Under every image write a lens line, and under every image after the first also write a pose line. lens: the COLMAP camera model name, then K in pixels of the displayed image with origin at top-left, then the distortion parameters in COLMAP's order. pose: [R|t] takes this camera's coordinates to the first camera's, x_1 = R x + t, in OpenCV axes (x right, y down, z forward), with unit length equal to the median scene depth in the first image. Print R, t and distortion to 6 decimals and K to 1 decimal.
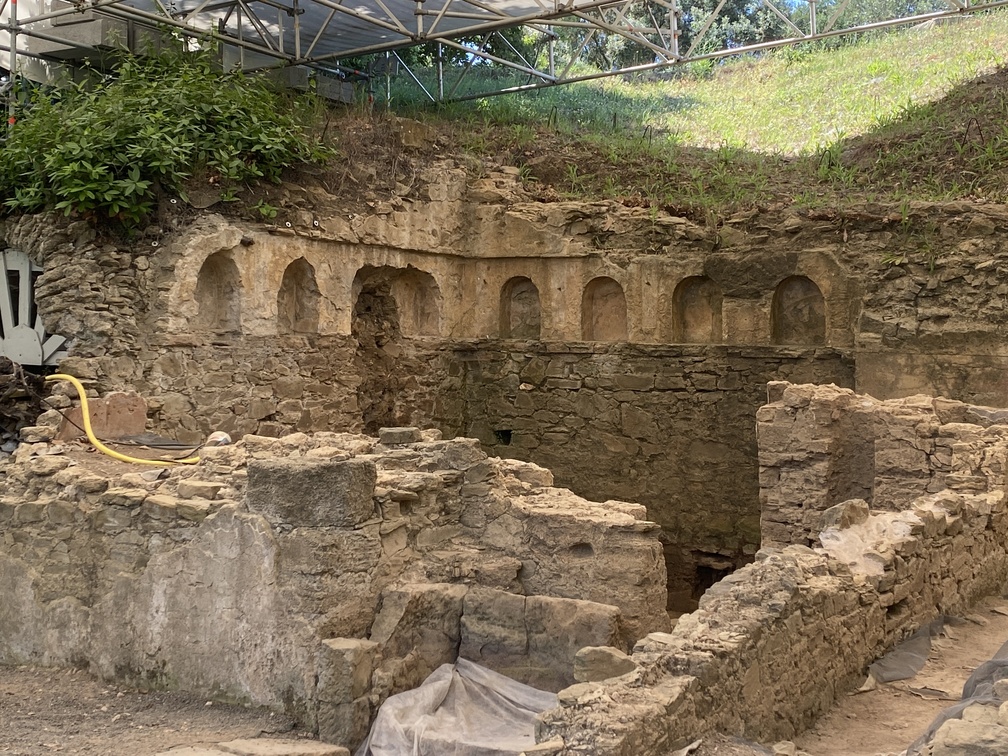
lens RADIAL K [[1379.4, 0, 507.4], [0, 1379.4, 377.9], [0, 0, 1]] dist [0.109875, 0.000000]
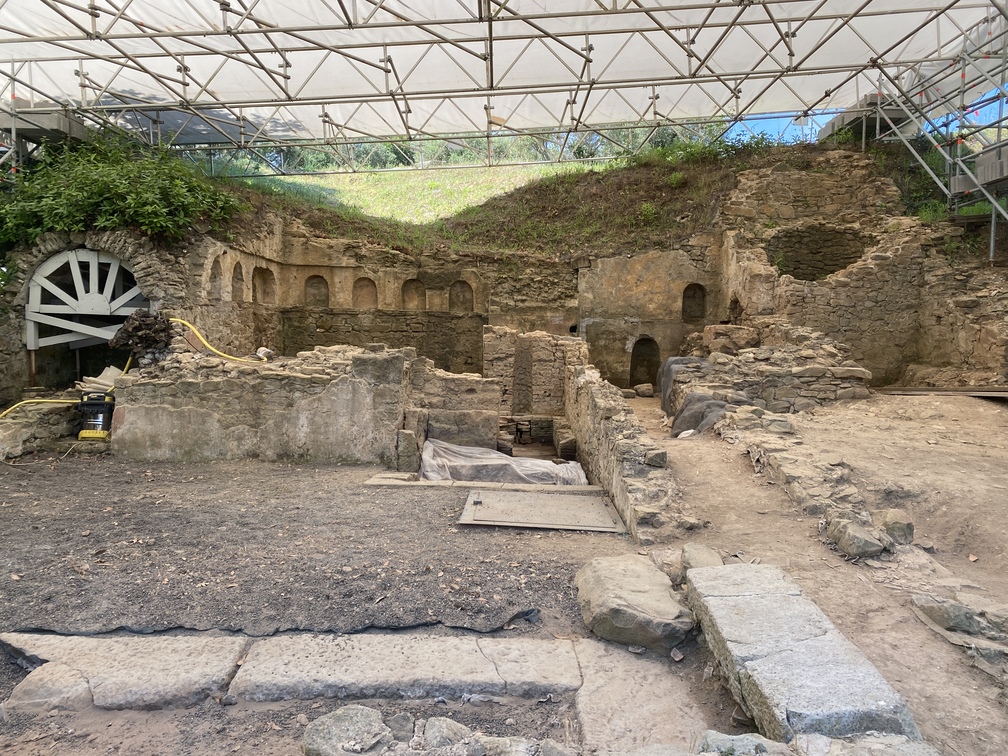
lens RADIAL K [[779.1, 0, 504.2], [0, 779.1, 372.9], [0, 0, 1]] dist [0.012907, -0.030987]
pose [[0.841864, -0.026011, 0.539063, -0.447842], [0.002373, 0.999007, 0.044498, 0.022250], [-0.539685, -0.036182, 0.841089, -0.126460]]
